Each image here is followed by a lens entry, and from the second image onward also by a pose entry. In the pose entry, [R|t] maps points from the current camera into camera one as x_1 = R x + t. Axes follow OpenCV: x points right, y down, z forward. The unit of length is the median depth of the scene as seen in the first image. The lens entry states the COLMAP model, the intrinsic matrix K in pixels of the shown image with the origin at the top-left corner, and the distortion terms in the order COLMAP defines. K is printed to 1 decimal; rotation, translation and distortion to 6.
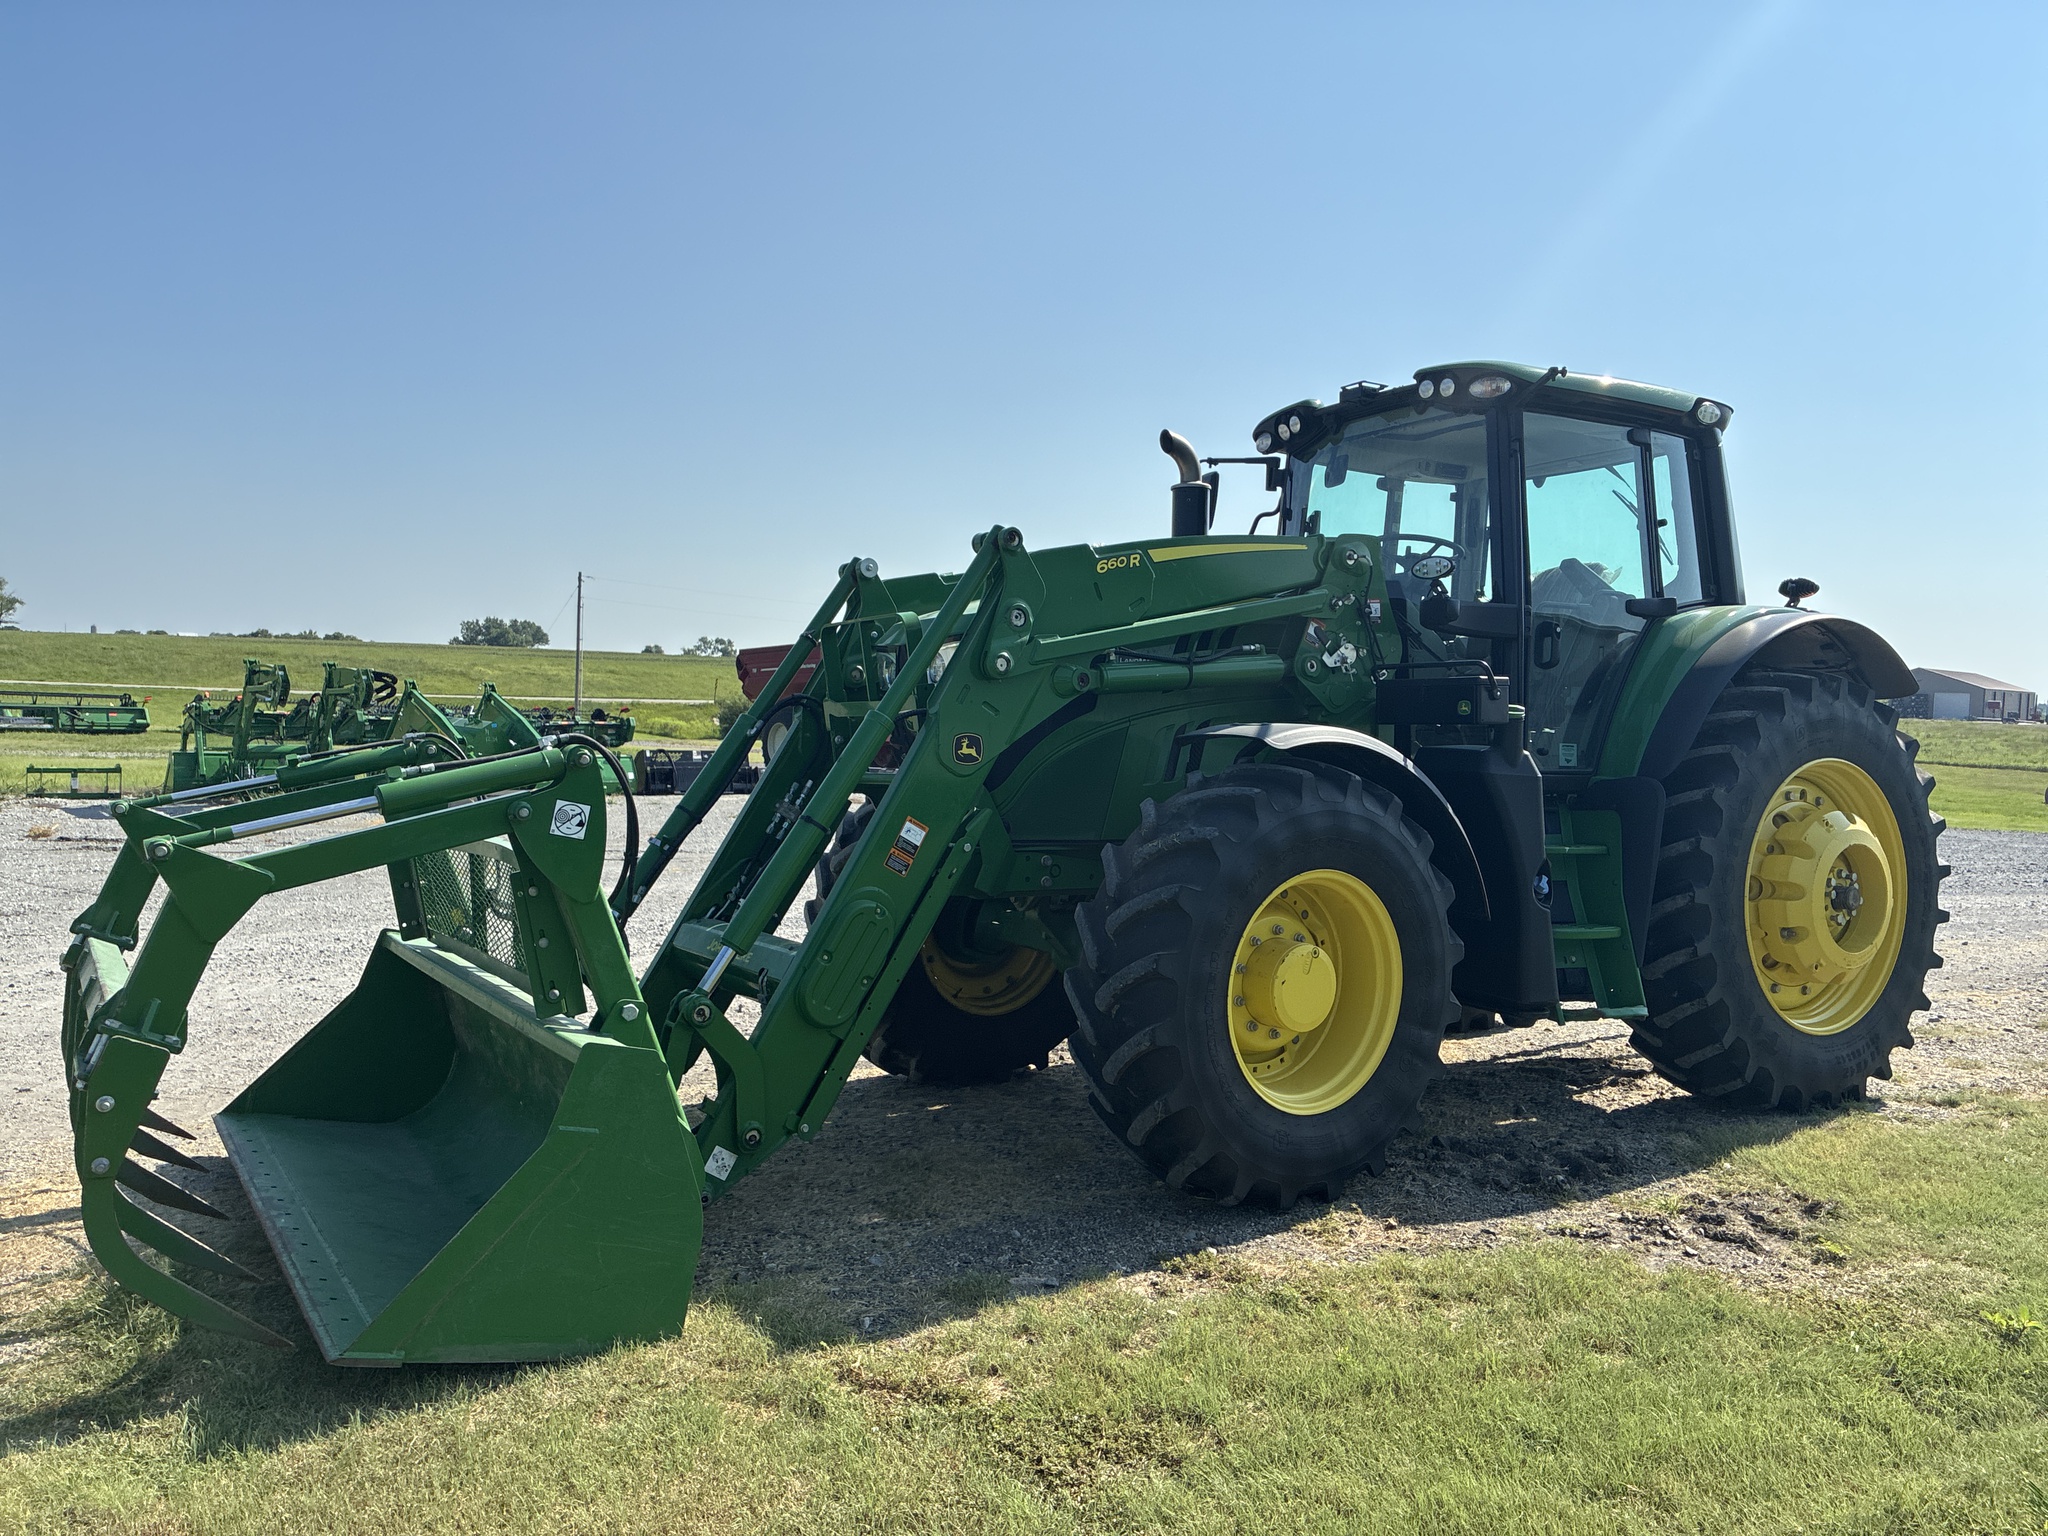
lens RADIAL K [[1568.0, 0, 1024.0], [0, 1568.0, 768.0], [0, 0, 1]] dist [0.055143, -0.052871]
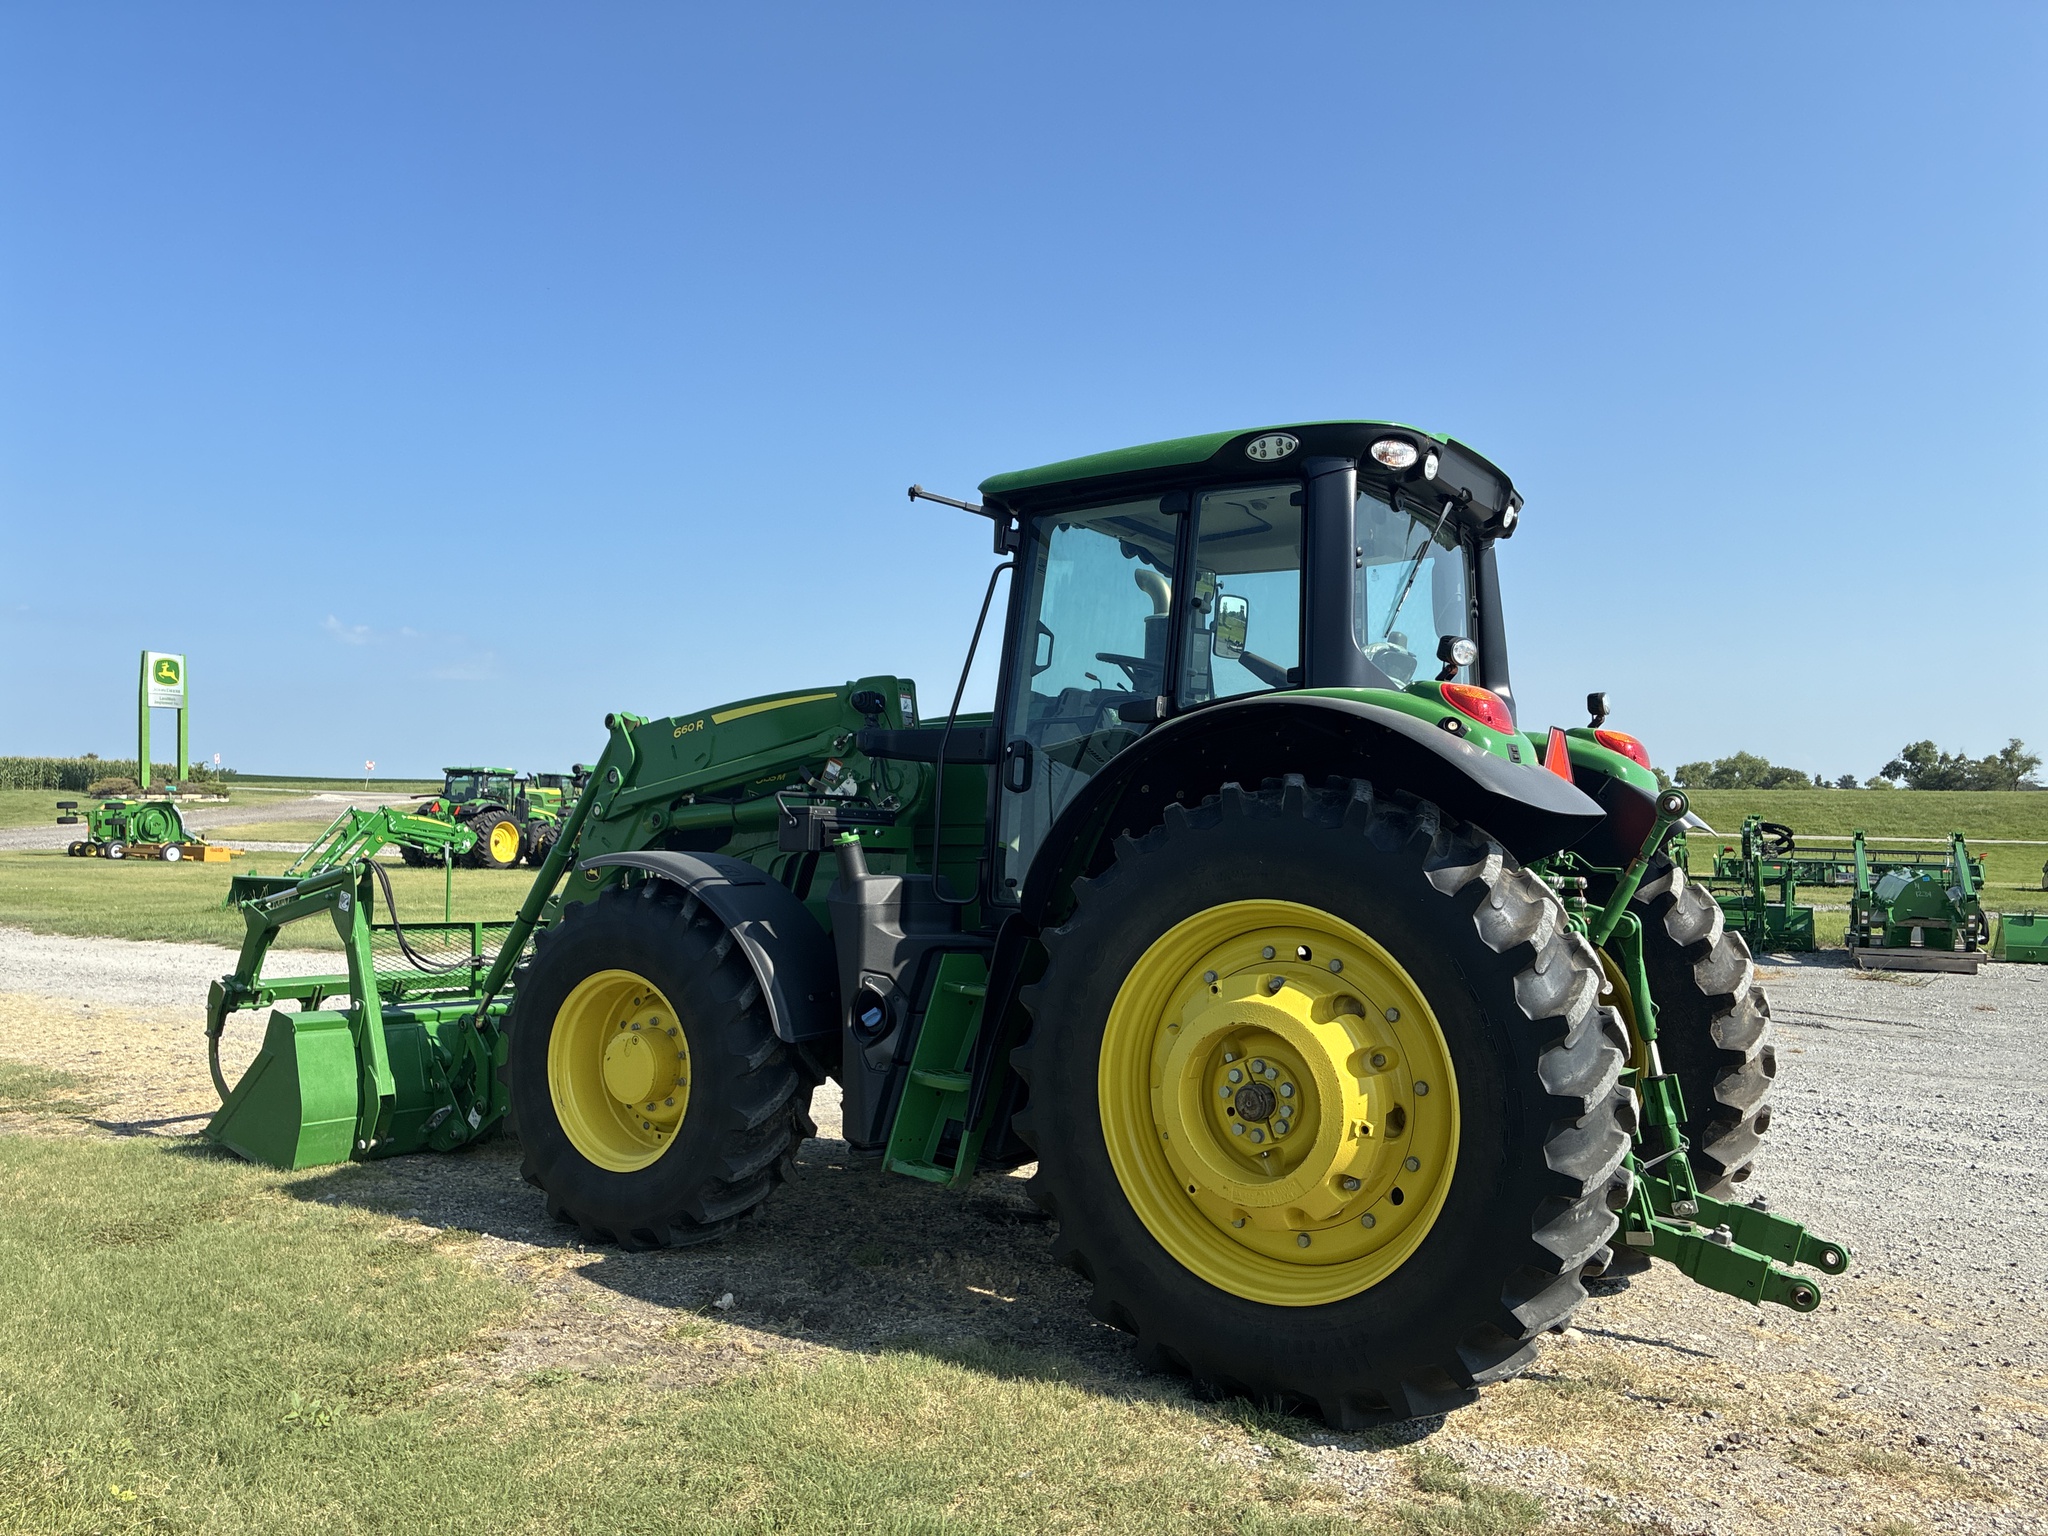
lens RADIAL K [[1568.0, 0, 1024.0], [0, 1568.0, 768.0], [0, 0, 1]] dist [0.055143, -0.052871]
pose [[0.371087, -0.057184, -0.926836, 1.330596], [-0.036586, 0.996427, -0.076126, -0.009029], [0.927877, 0.062158, 0.367669, 0.760504]]
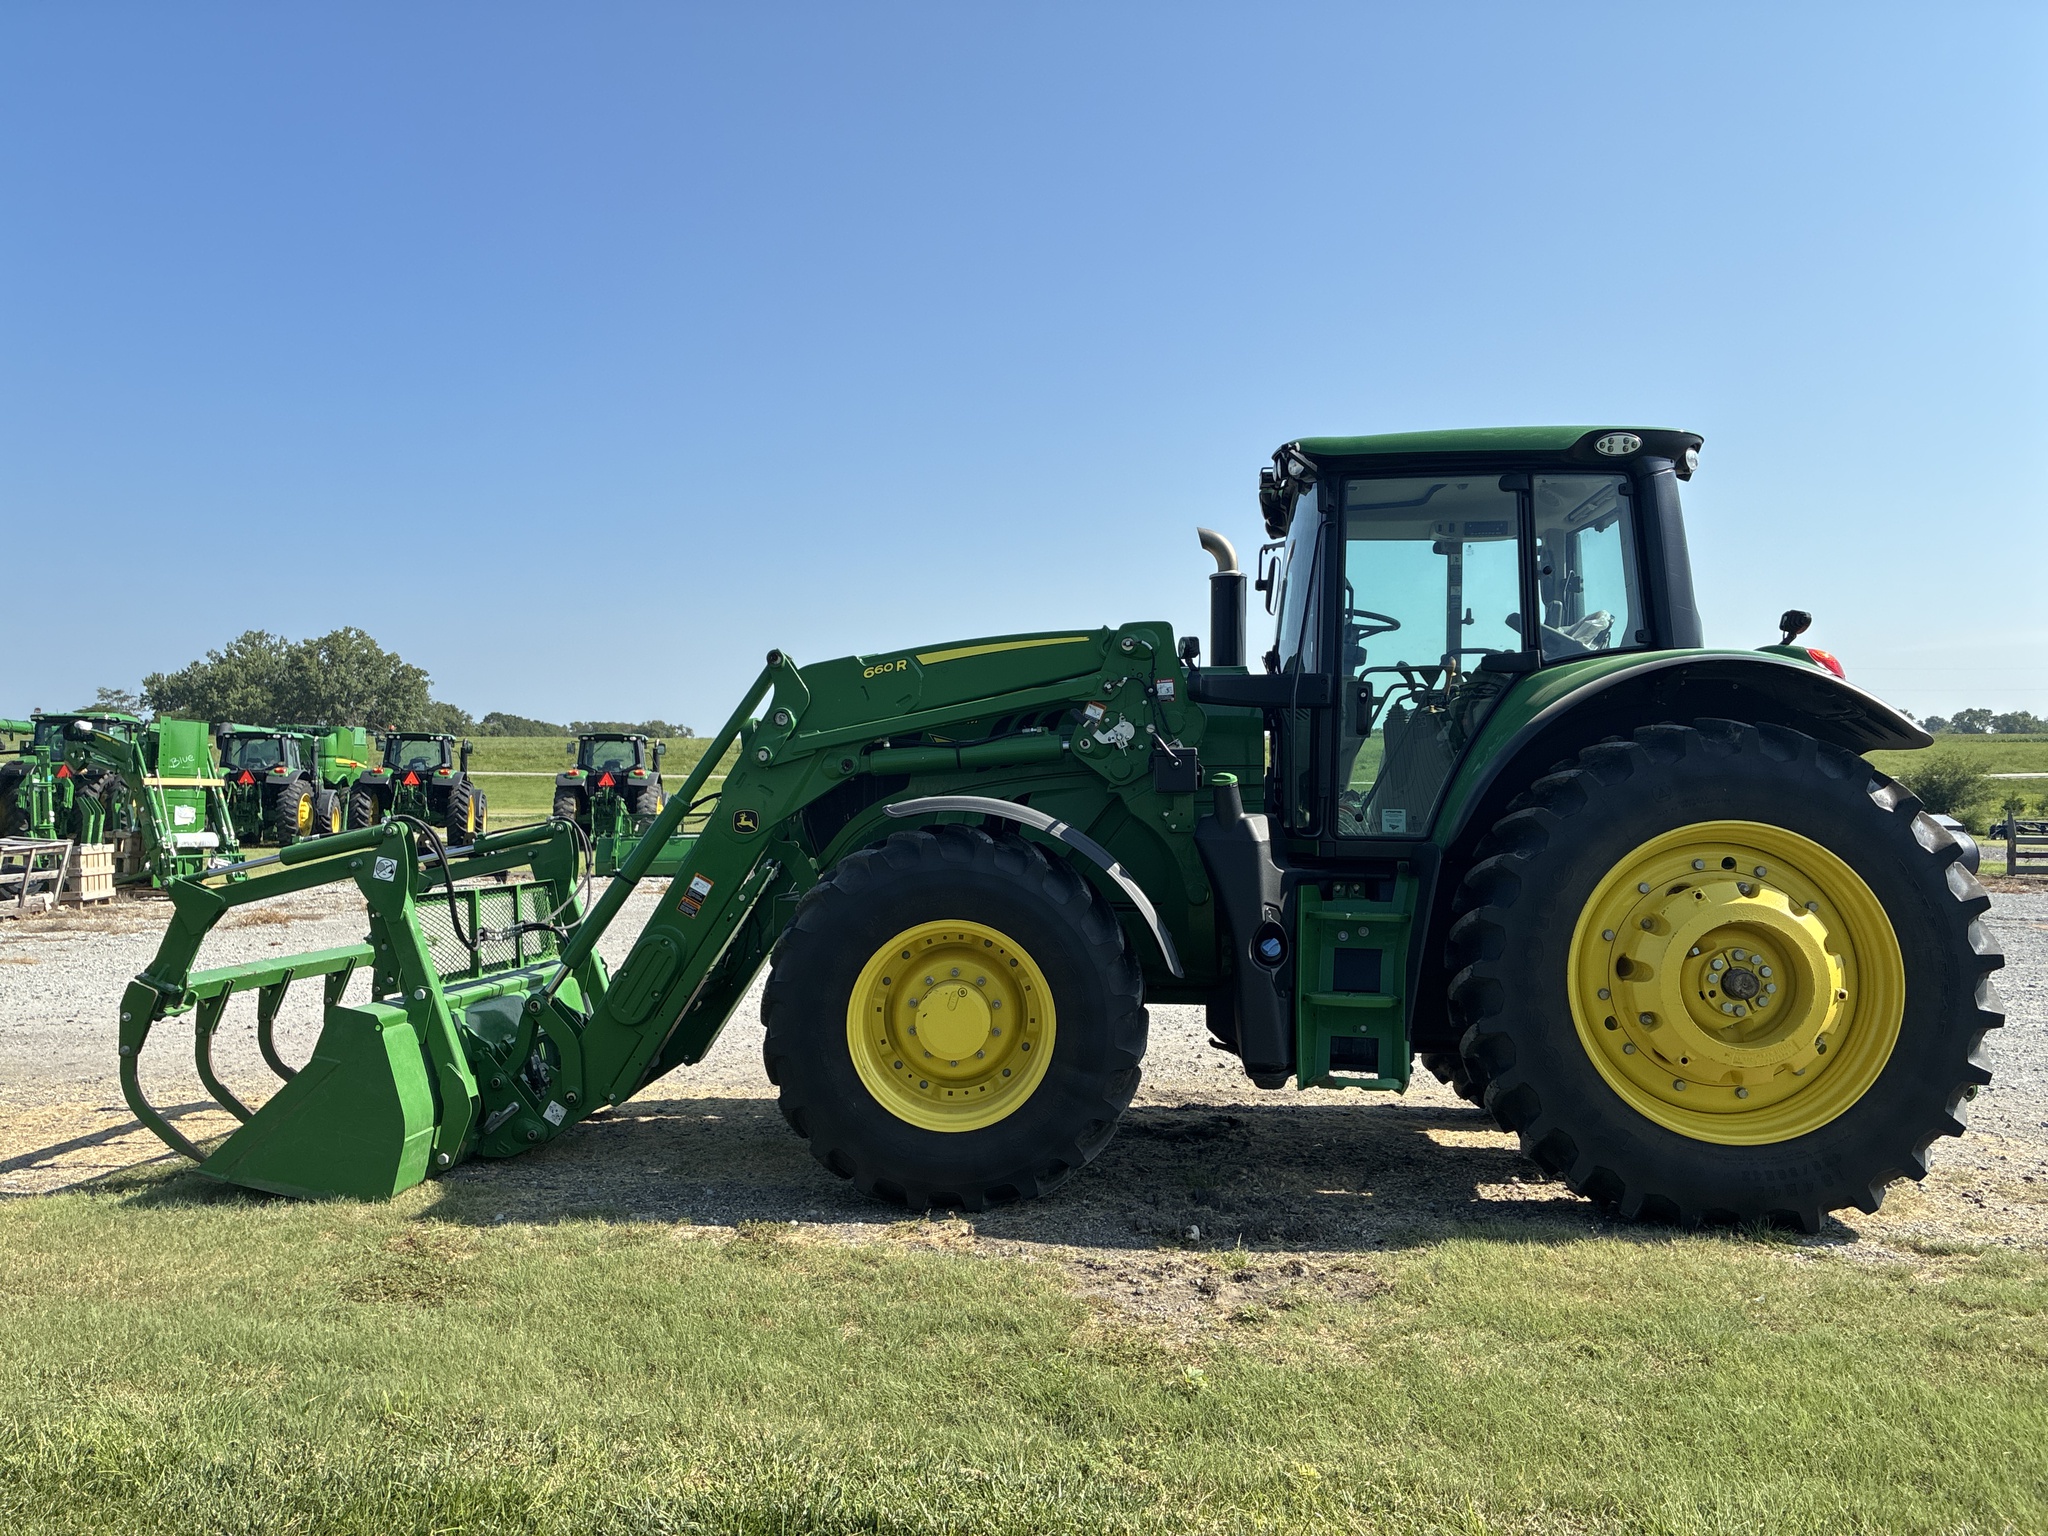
lens RADIAL K [[1564.3, 0, 980.3], [0, 1564.3, 749.2], [0, 0, 1]] dist [0.014840, 0.010615]
pose [[0.789120, -0.042272, -0.612782, 0.843394], [0.001999, 0.997801, -0.066258, 0.013139], [0.614235, 0.051060, 0.787469, 0.082898]]
